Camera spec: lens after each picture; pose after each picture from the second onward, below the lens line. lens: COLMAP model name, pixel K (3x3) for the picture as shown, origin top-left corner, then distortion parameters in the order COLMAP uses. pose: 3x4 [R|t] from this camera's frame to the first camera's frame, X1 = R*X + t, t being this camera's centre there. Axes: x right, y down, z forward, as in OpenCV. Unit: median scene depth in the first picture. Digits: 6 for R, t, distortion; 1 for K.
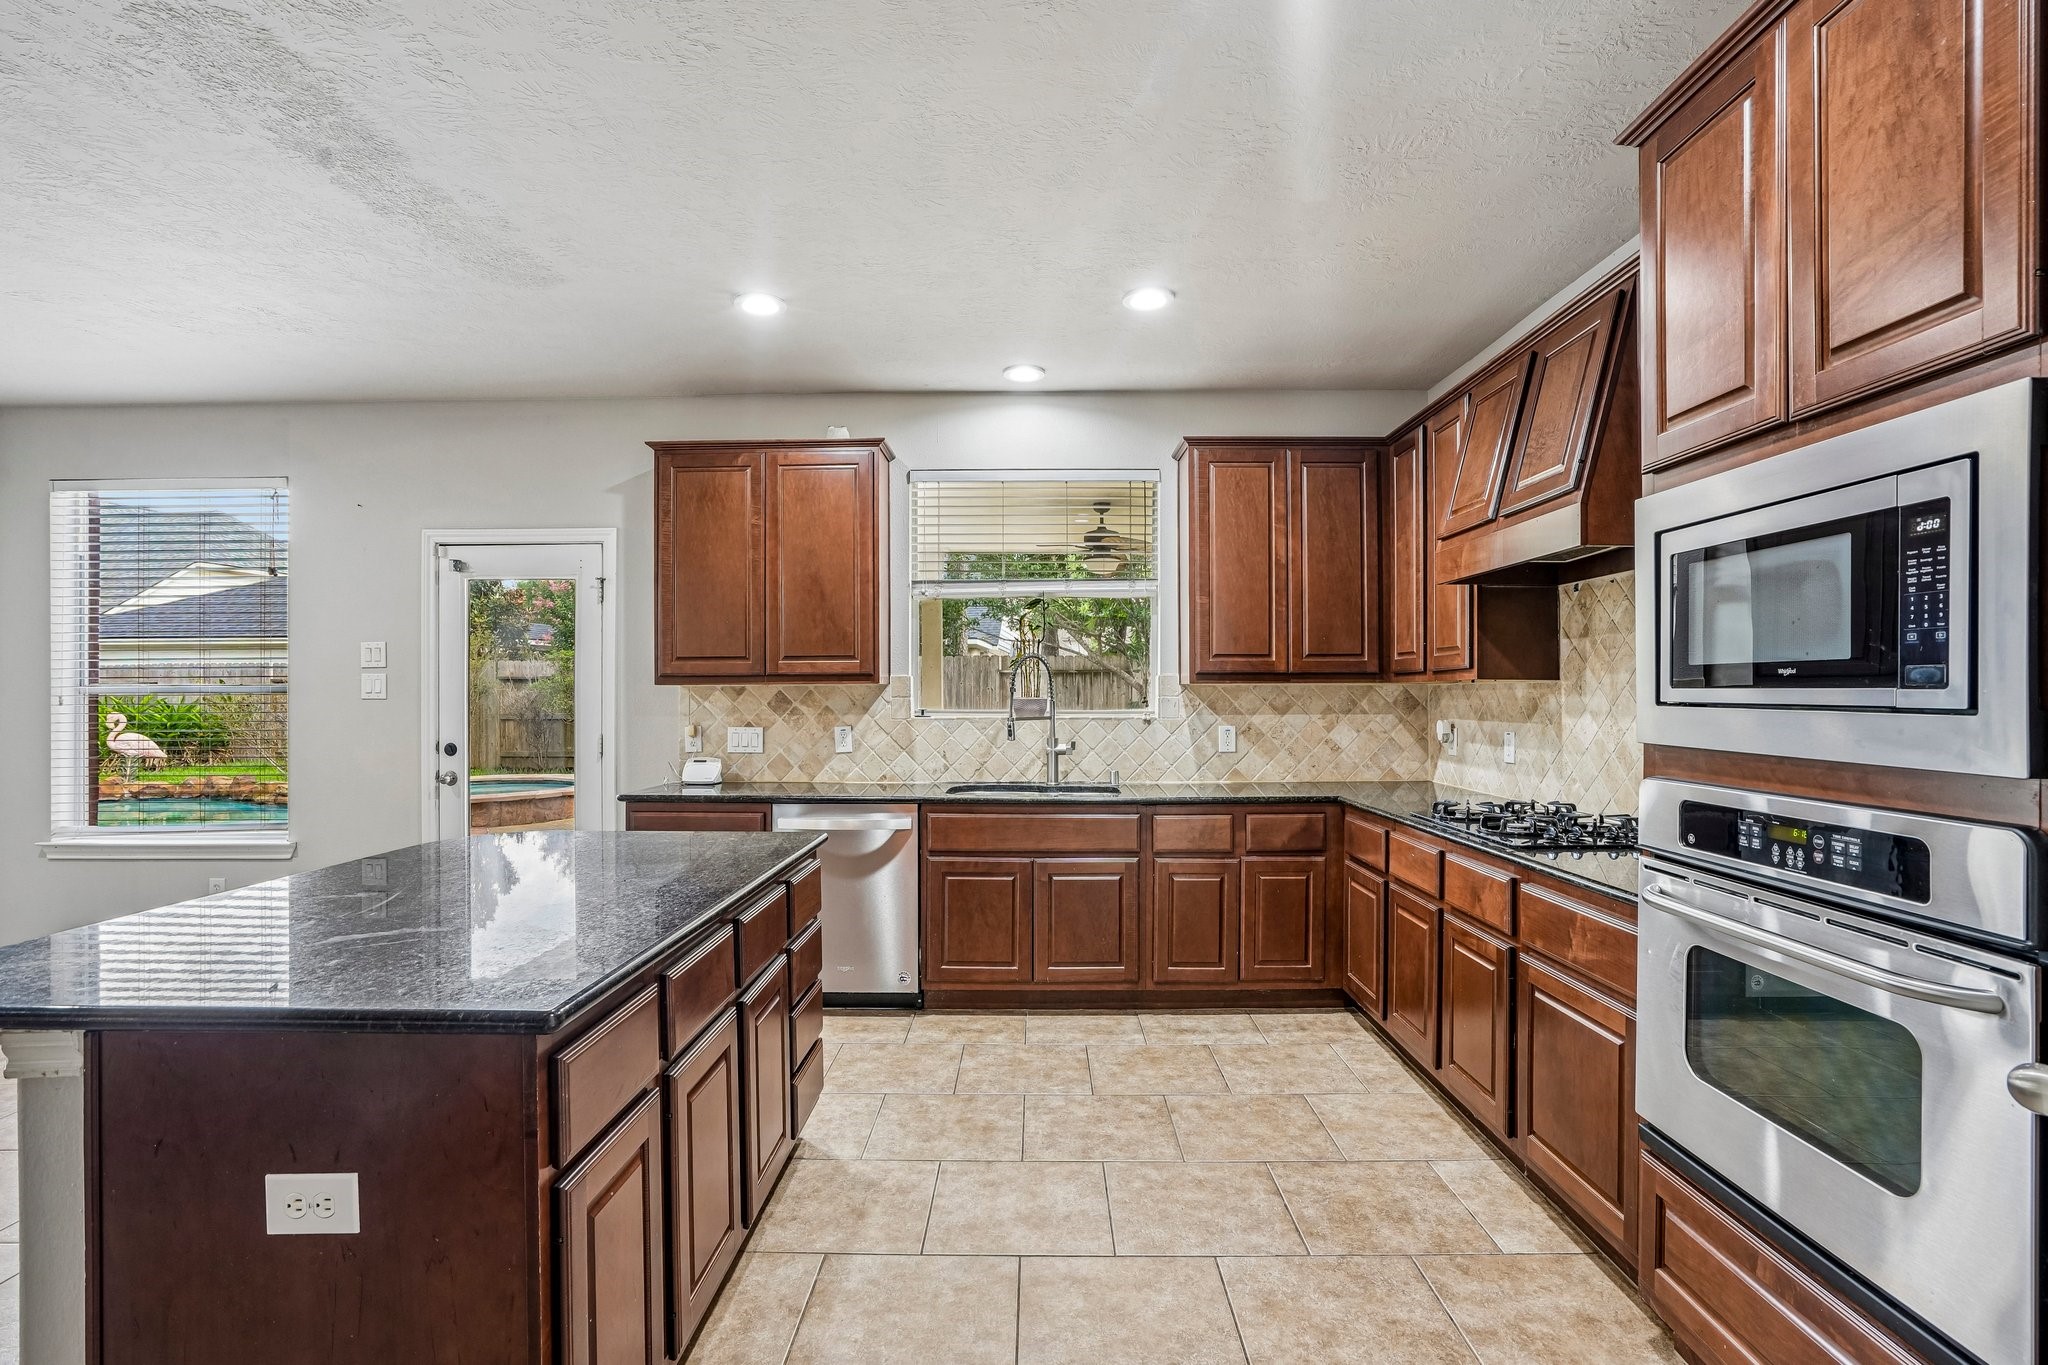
lens RADIAL K [[959.1, 0, 1028.9], [0, 959.1, 685.5], [0, 0, 1]] dist [-0.022089, 0.008858]
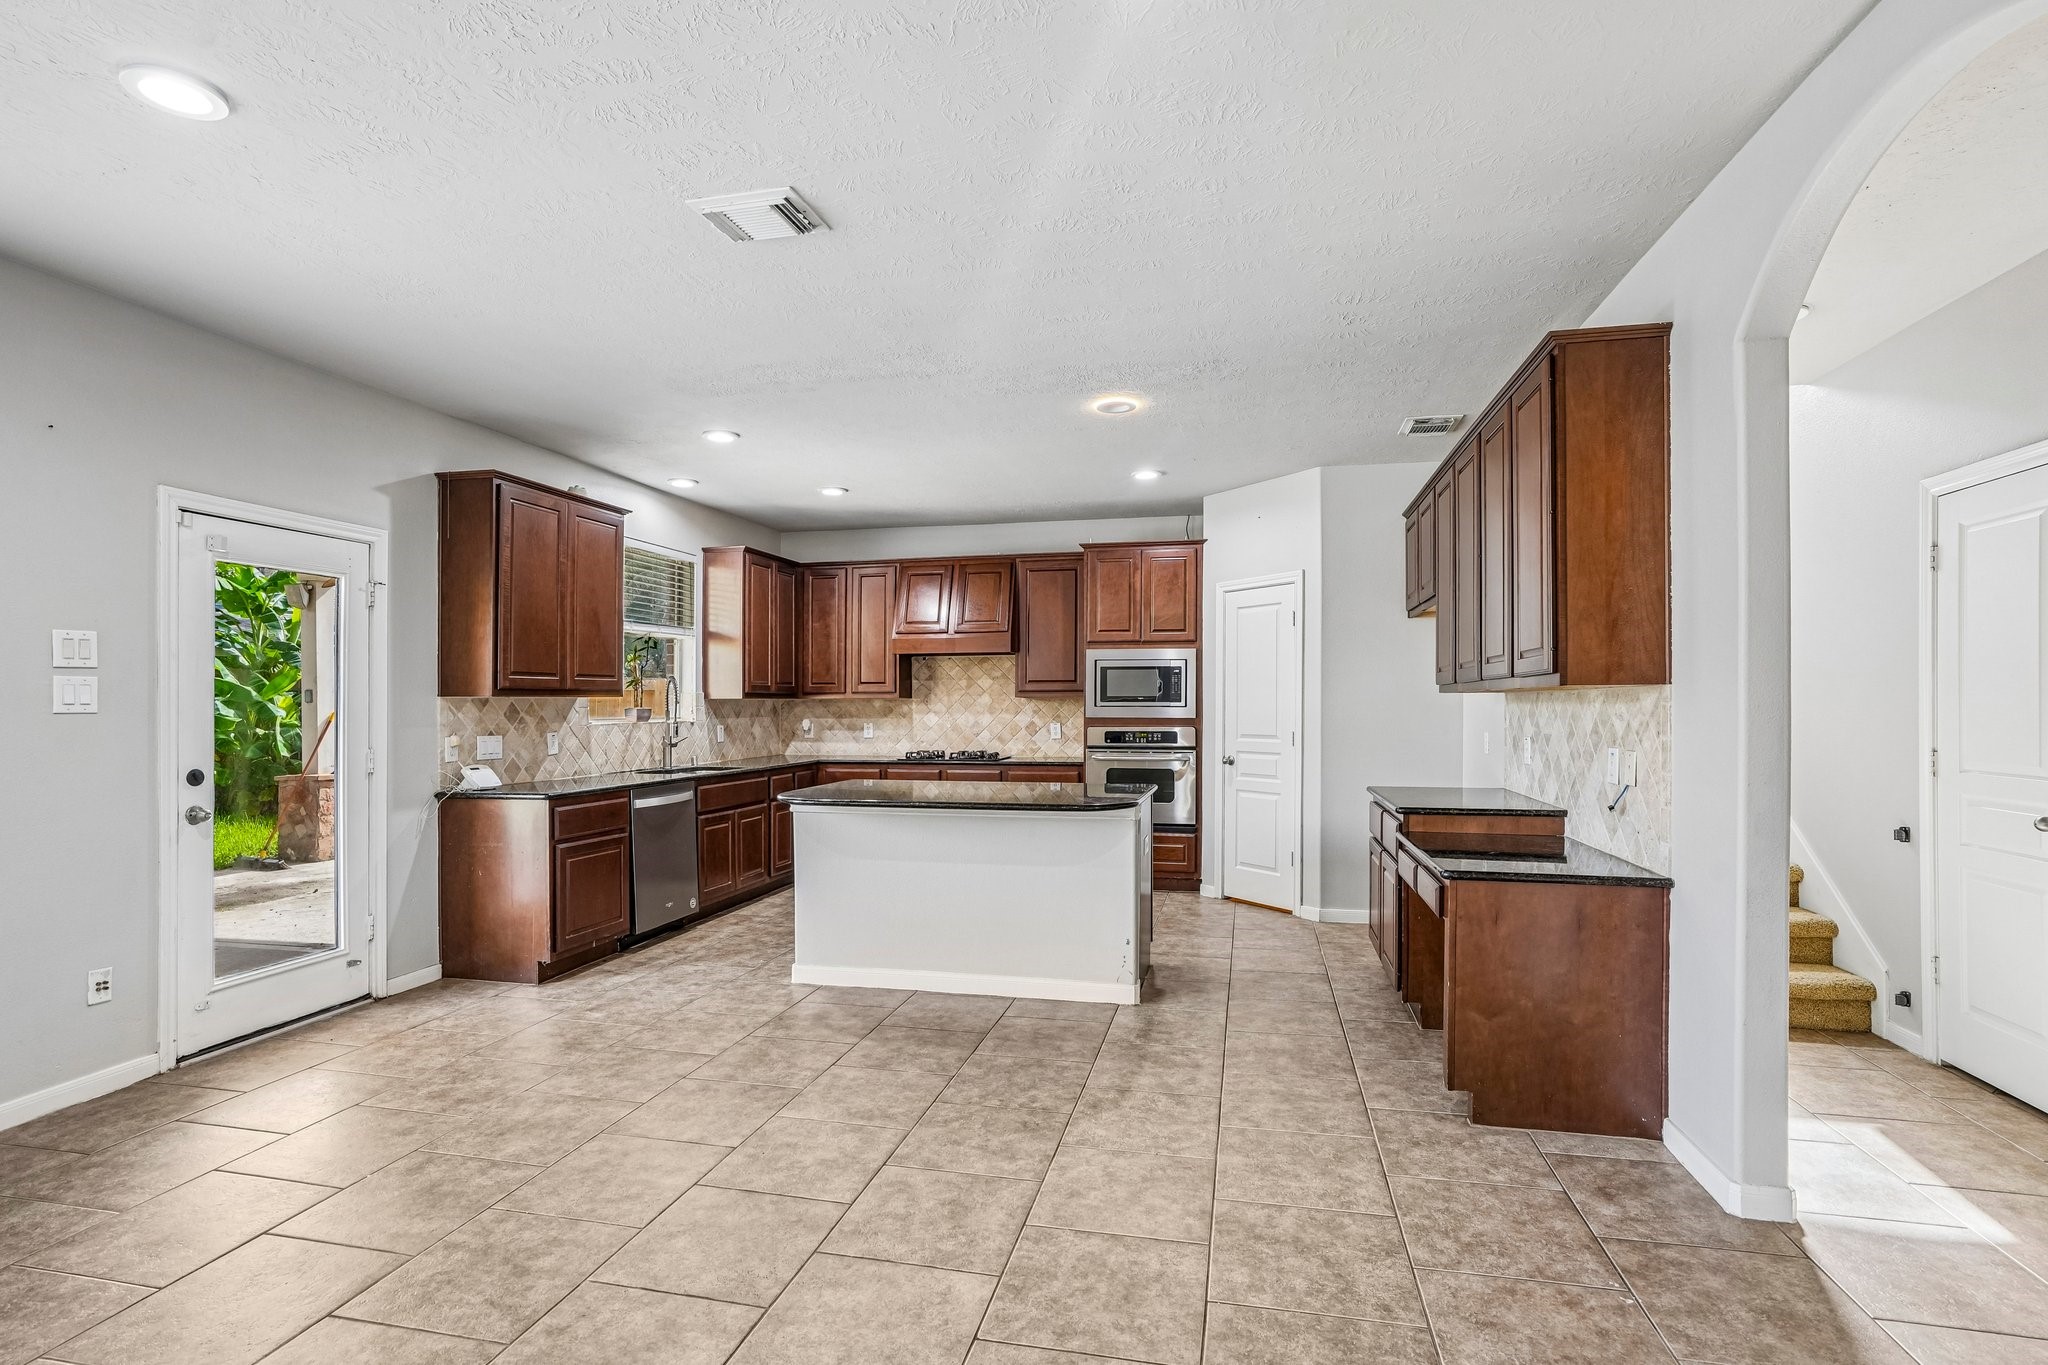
lens RADIAL K [[959.1, 0, 976.8], [0, 959.1, 691.2], [0, 0, 1]] dist [-0.022089, 0.008858]
pose [[0.259323, 0.013739, 0.965693, -1.200620], [-0.004385, 0.999905, -0.013048, 0.004619], [-0.965781, -0.000851, 0.259358, 0.187151]]
